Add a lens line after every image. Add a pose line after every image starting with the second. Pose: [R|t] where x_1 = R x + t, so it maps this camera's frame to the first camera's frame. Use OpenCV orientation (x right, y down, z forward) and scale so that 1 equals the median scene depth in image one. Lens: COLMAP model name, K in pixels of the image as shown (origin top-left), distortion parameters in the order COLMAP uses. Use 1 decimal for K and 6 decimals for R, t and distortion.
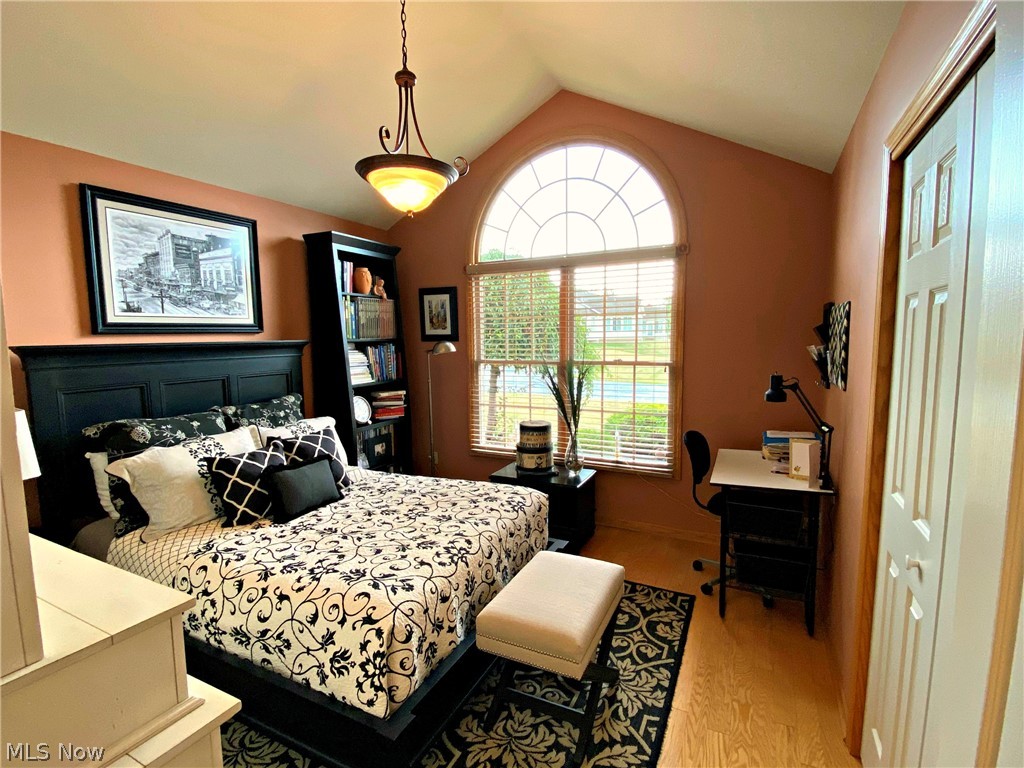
lens RADIAL K [[481.3, 0, 512.1], [0, 481.3, 381.4], [0, 0, 1]] dist [-0.000841, -0.001346]
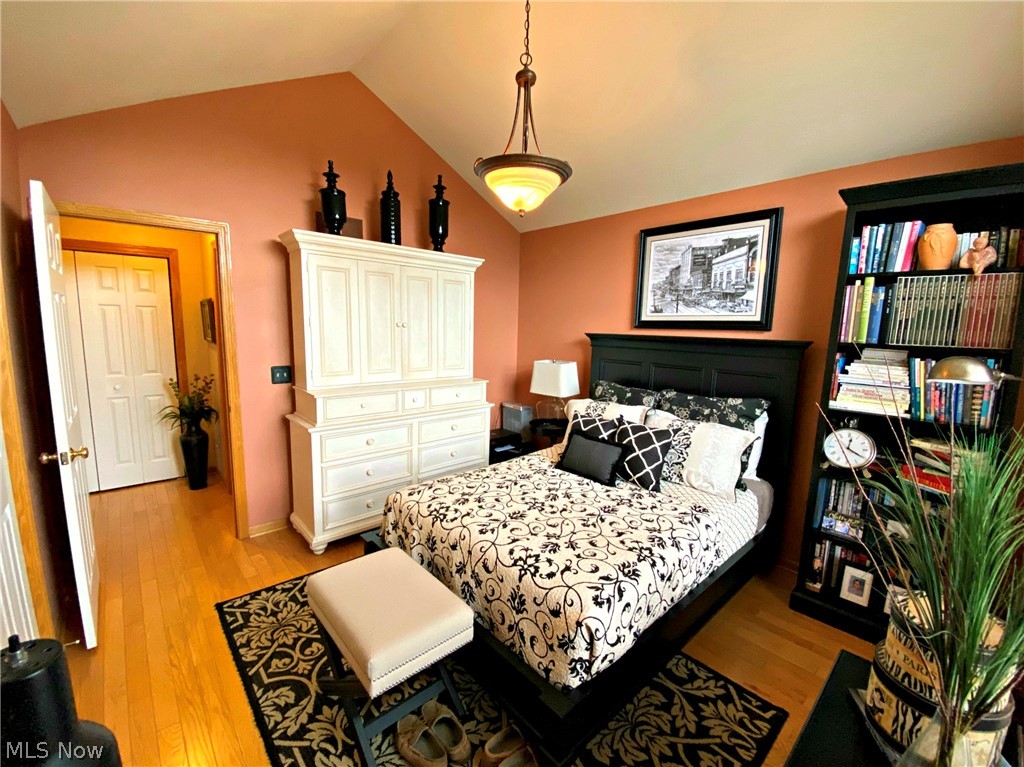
lens RADIAL K [[440.8, 0, 532.5], [0, 440.8, 390.2], [0, 0, 1]] dist [-0.006628, -0.005729]
pose [[-0.342060, 0.134377, -0.930020, 0.737536], [-0.116509, 0.976020, 0.183875, -0.152960], [0.932427, 0.171252, -0.318202, 1.444832]]
